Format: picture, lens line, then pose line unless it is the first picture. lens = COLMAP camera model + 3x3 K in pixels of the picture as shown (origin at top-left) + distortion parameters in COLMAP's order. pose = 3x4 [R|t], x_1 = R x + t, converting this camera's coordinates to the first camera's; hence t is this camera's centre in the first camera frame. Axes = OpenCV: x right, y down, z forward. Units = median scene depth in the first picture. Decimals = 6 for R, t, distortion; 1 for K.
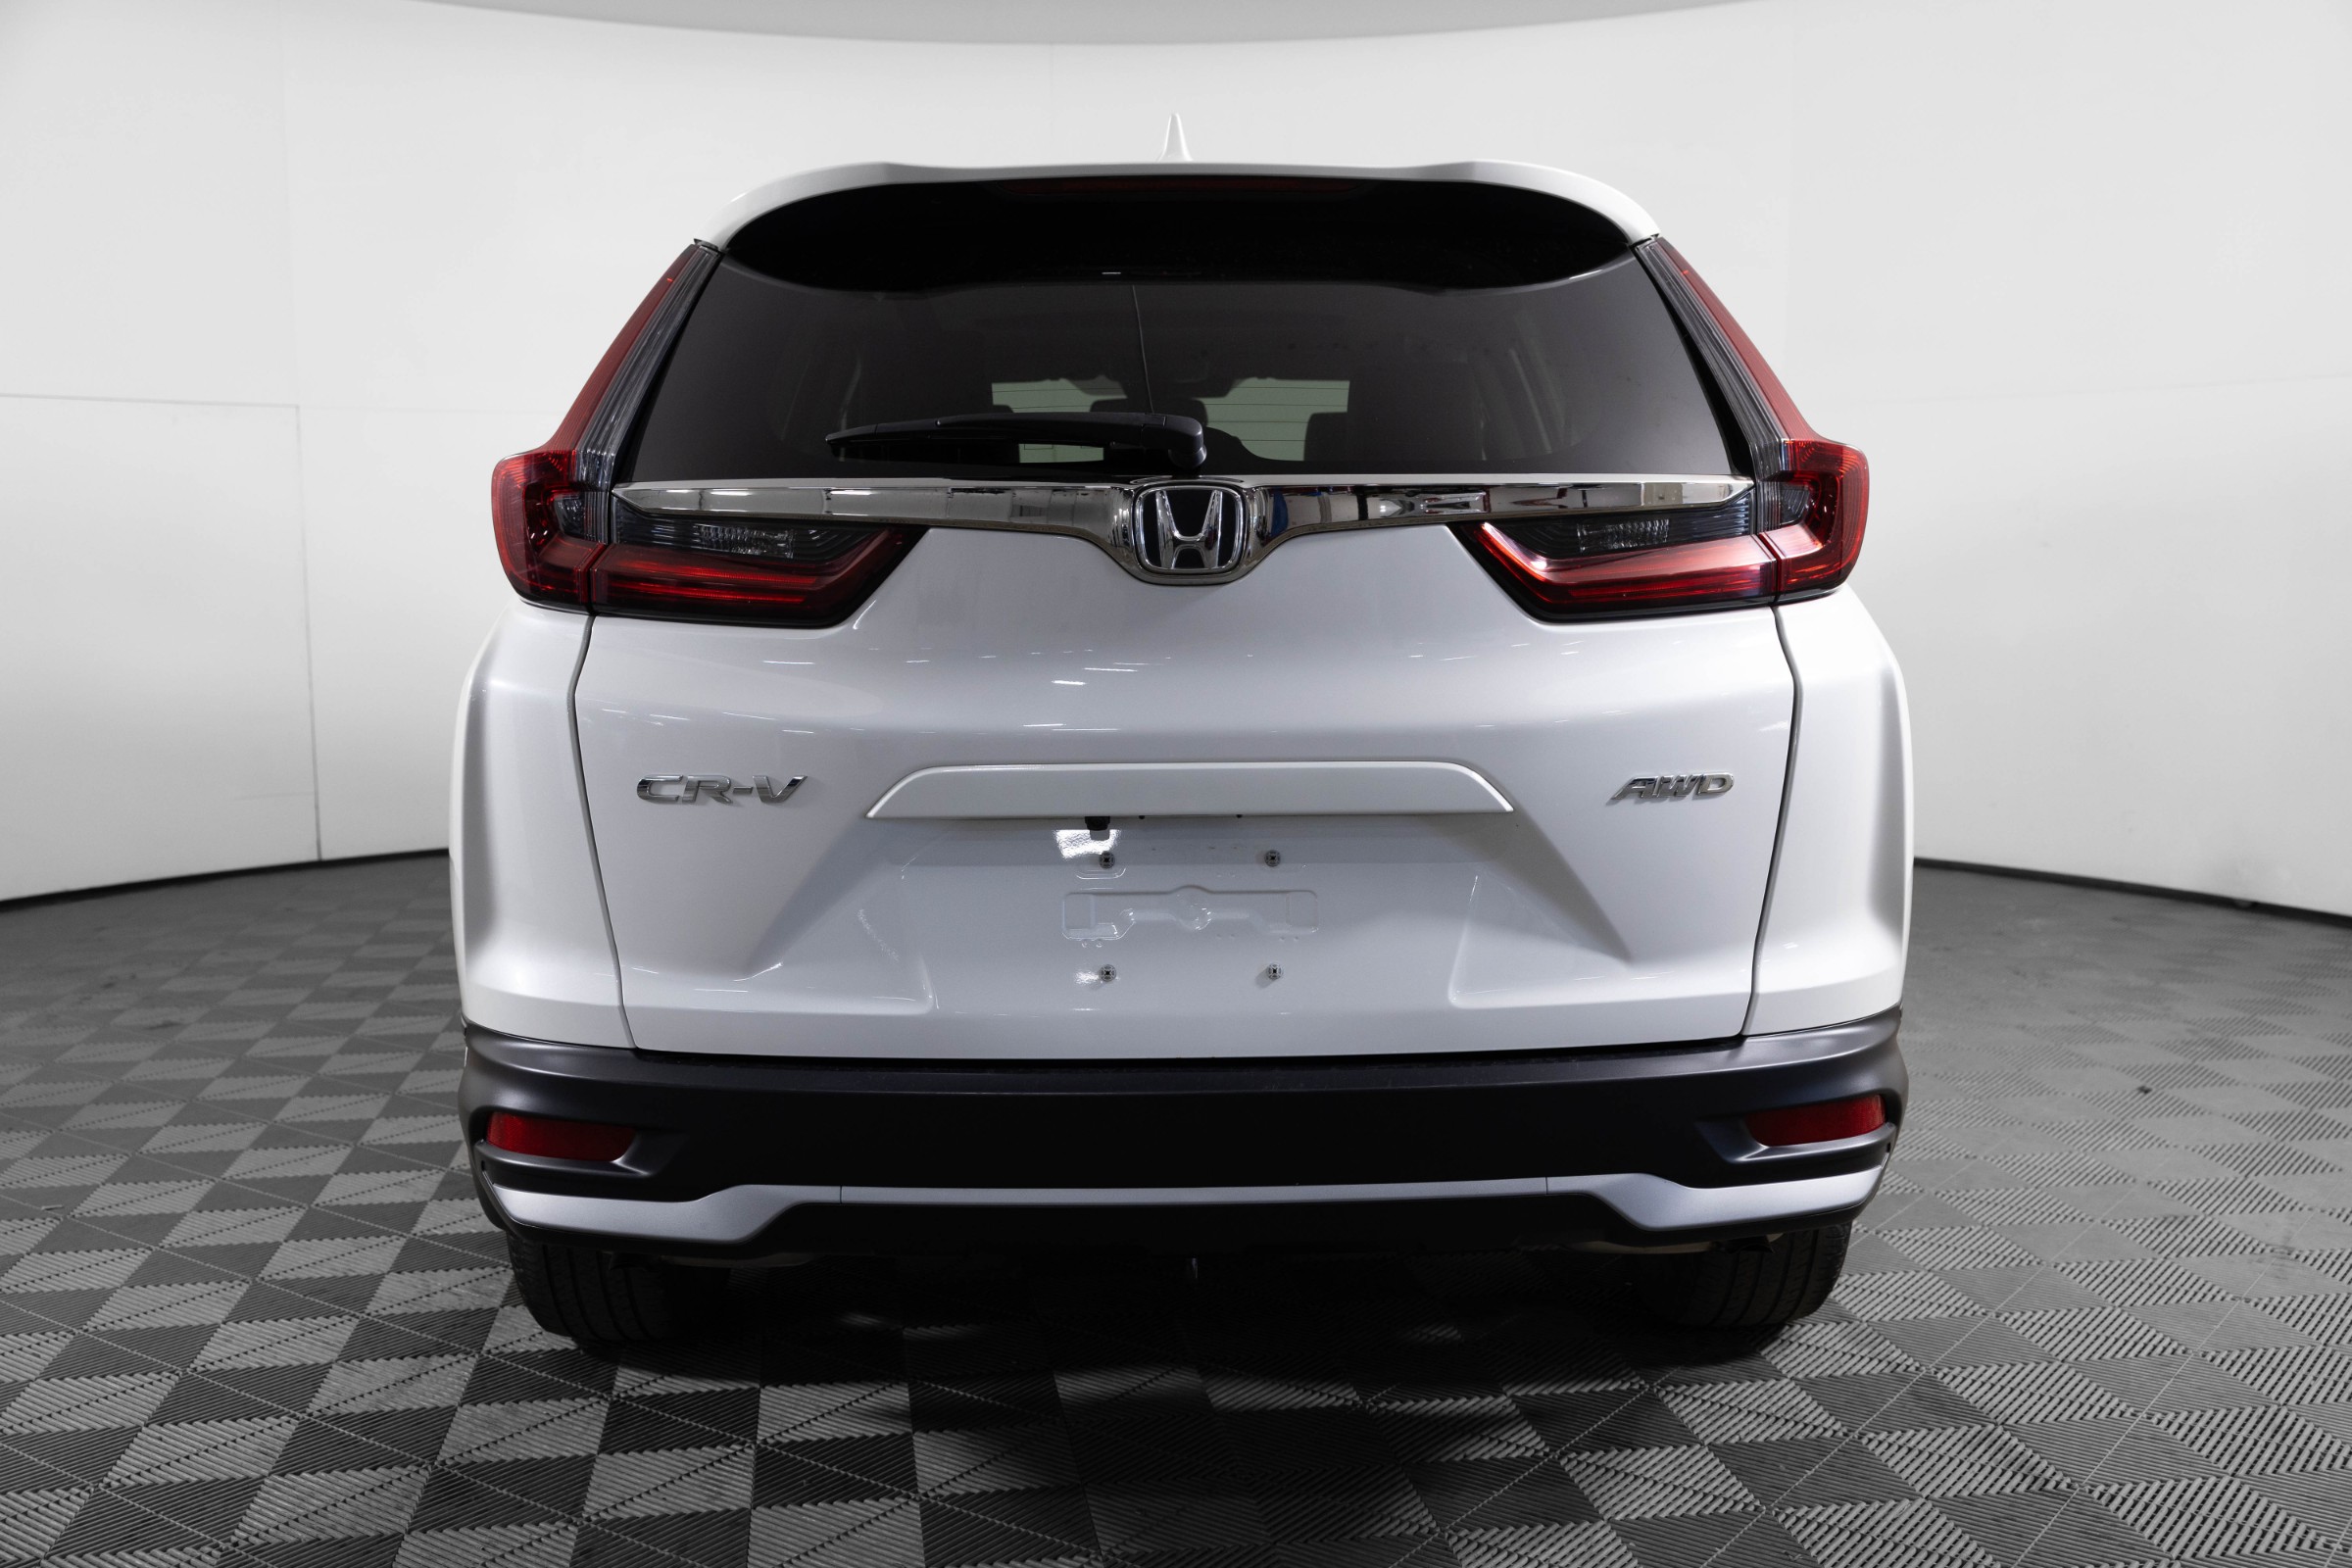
lens RADIAL K [[2270.0, 0, 1179.6], [0, 2270.0, 784.7], [0, 0, 1]] dist [0.028644, 0.009719]
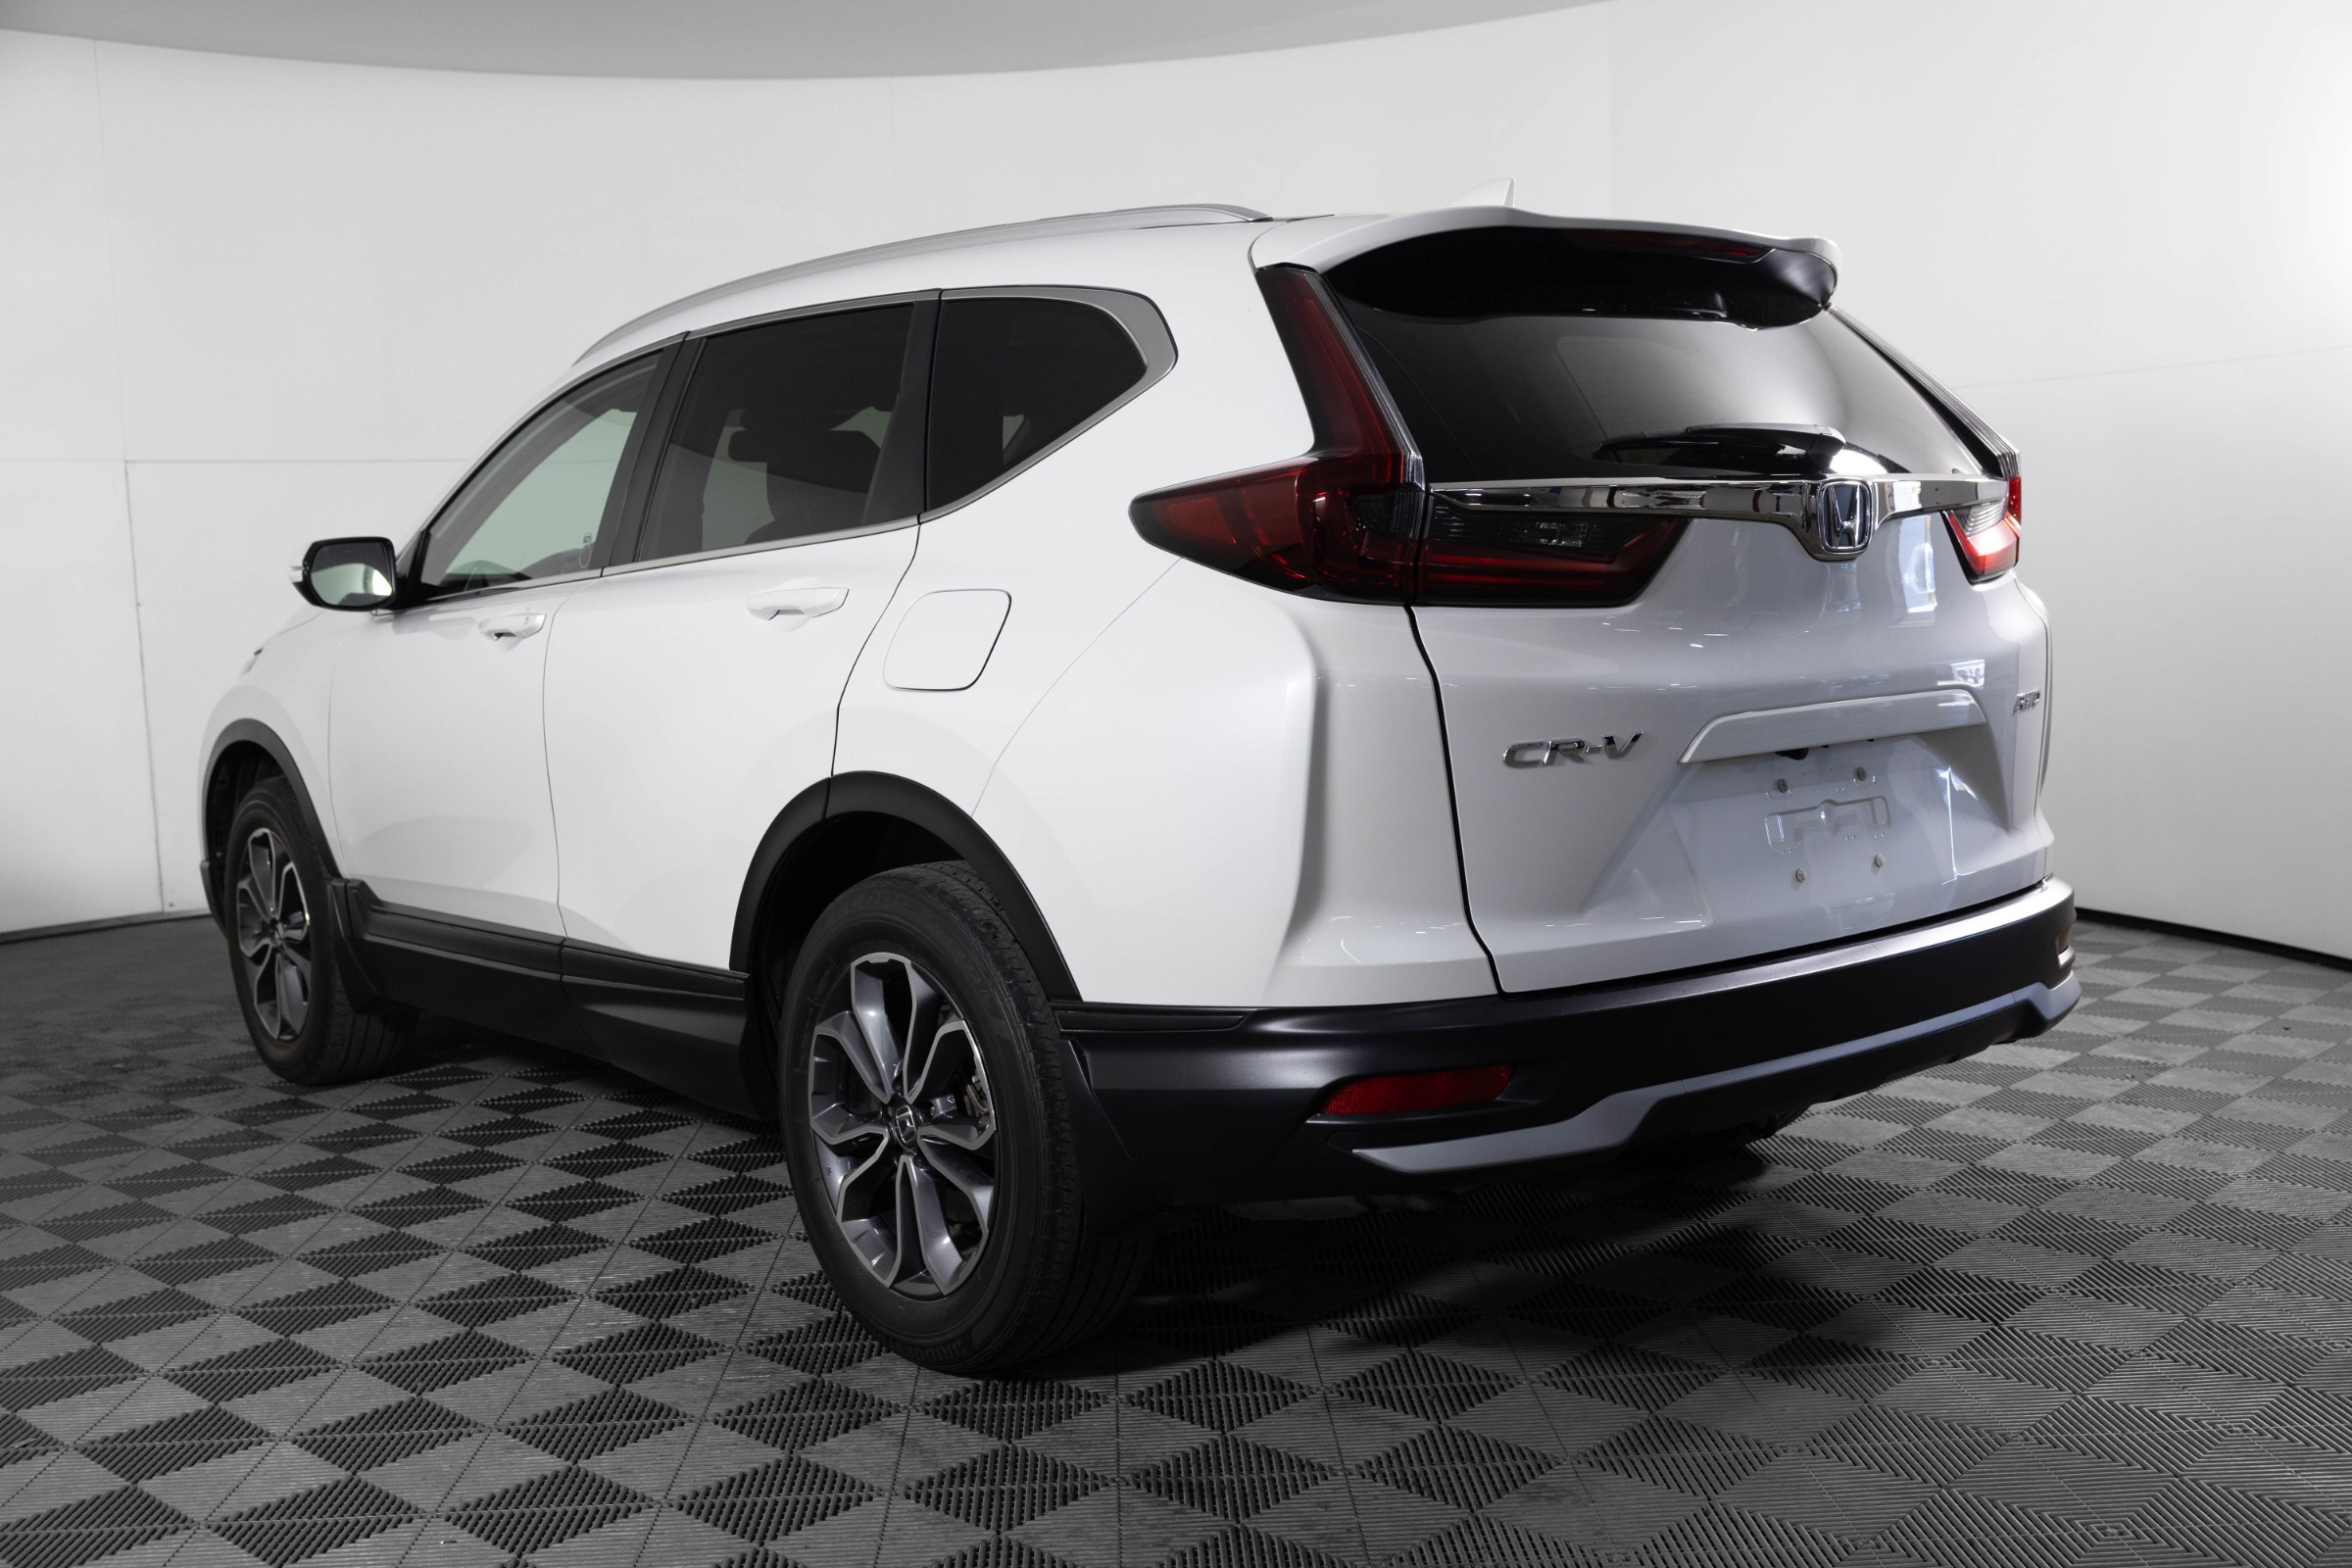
lens RADIAL K [[2306.8, 0, 1278.8], [0, 2306.8, 740.4], [0, 0, 1]] dist [0.007165, 0.029745]
pose [[0.785718, -0.077369, 0.613727, -1.032787], [0.097811, 0.995205, 0.000239, -0.018002], [-0.610803, 0.059842, 0.789518, 0.176068]]
